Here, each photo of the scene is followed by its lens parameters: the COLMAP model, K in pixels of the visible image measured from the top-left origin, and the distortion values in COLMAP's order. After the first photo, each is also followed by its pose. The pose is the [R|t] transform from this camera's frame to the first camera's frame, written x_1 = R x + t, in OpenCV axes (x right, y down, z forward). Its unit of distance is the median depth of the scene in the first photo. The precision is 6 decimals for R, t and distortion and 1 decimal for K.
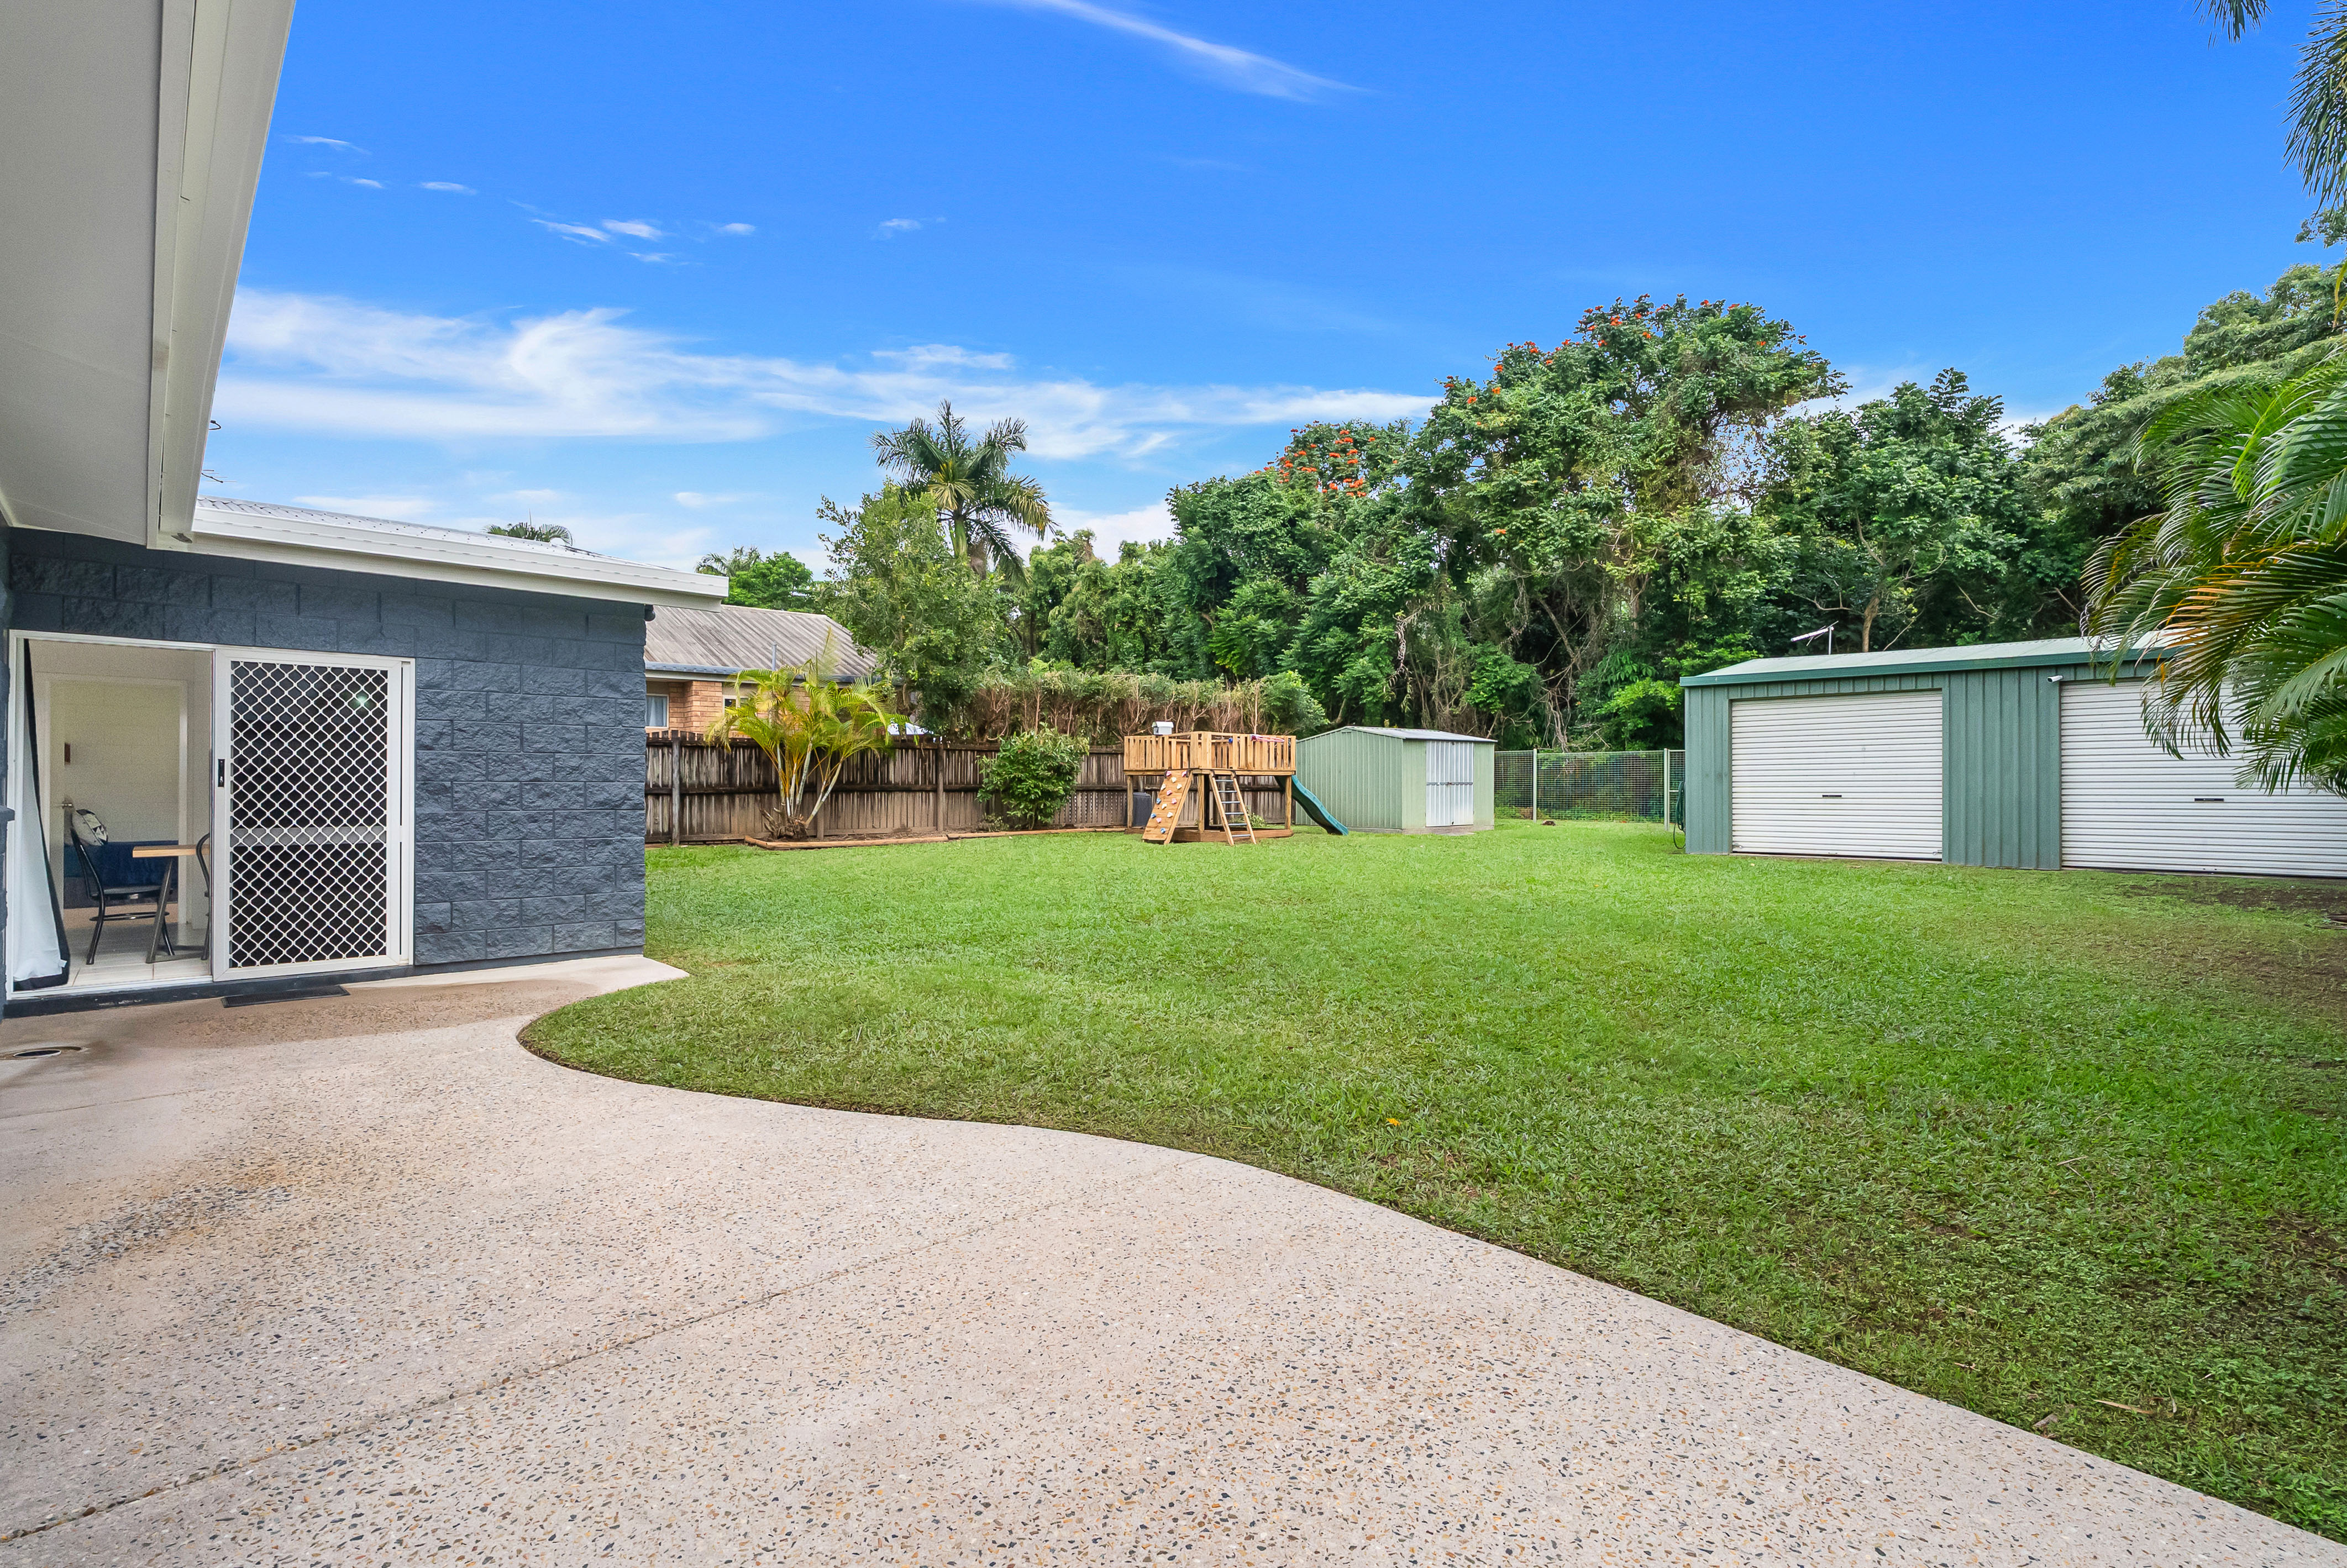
lens RADIAL K [[1092.8, 0, 1168.4], [0, 1092.8, 779.0], [0, 0, 1]] dist [0.000349, 0.000430]
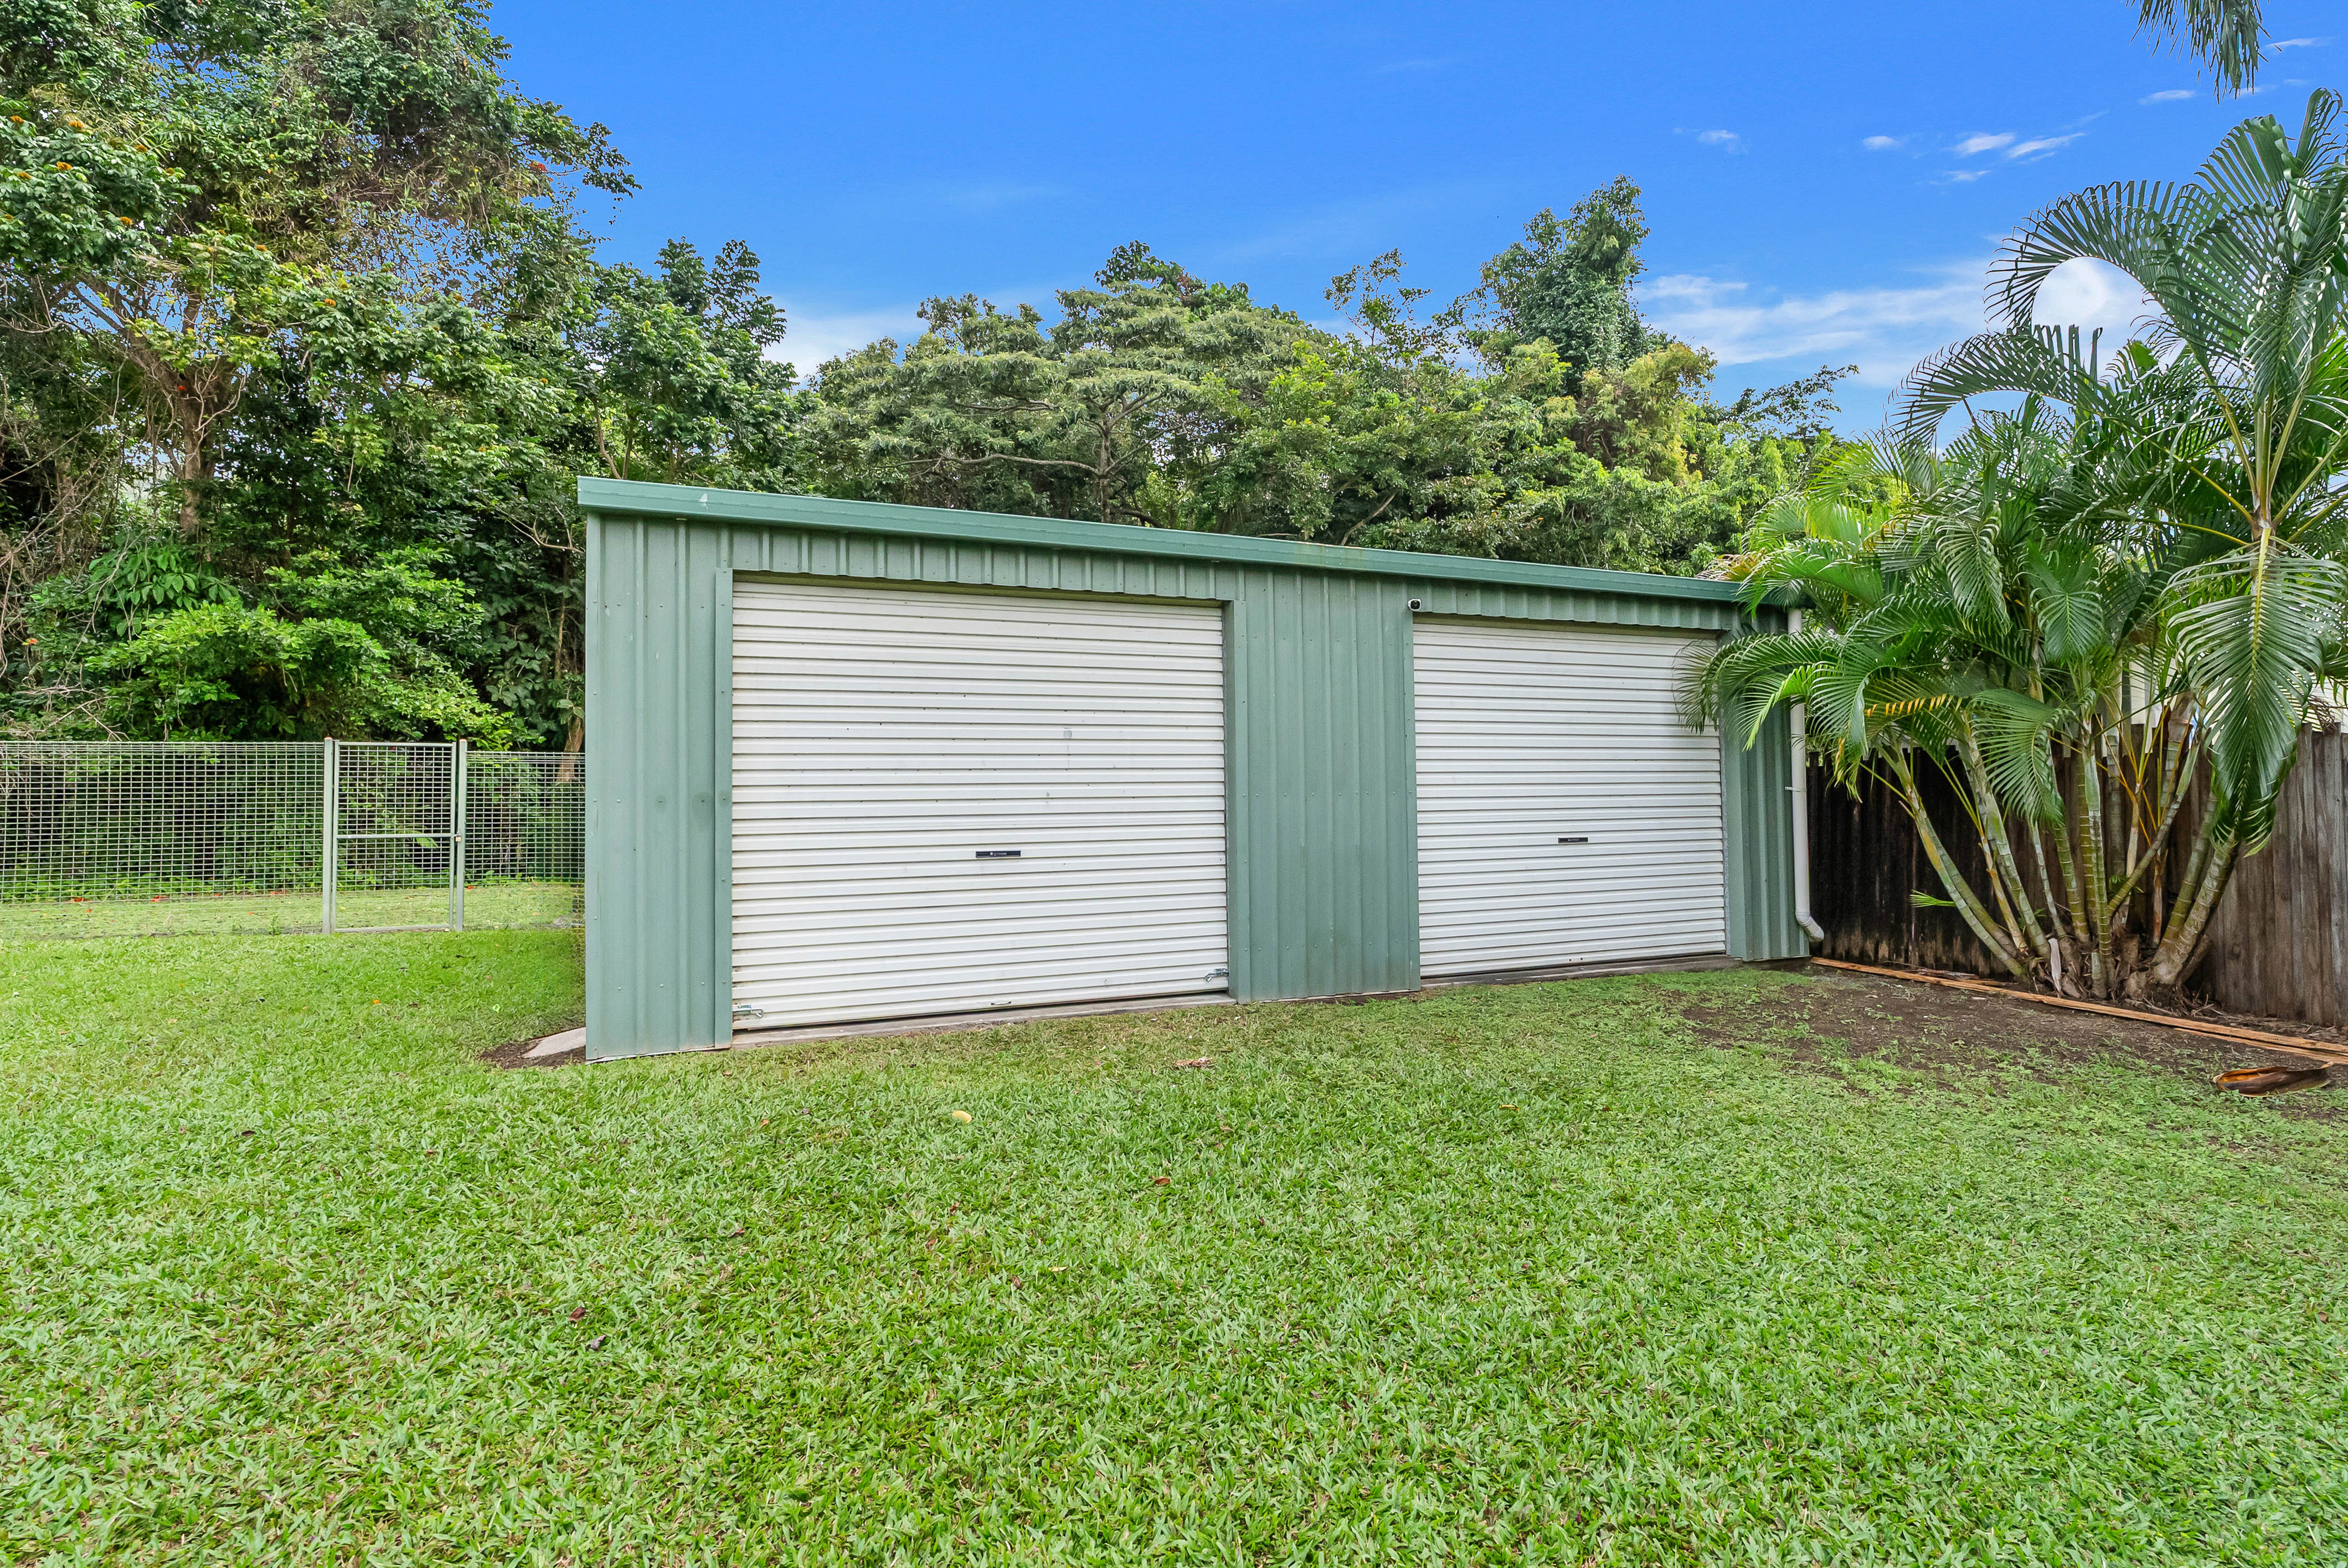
lens RADIAL K [[1093.3, 0, 1170.4], [0, 1093.3, 765.1], [0, 0, 1]] dist [0.000349, 0.000430]
pose [[0.381124, 0.030681, 0.924015, 0.162565], [0.000931, 0.999436, -0.033569, -0.001954], [-0.924523, 0.013655, 0.380881, 0.465038]]
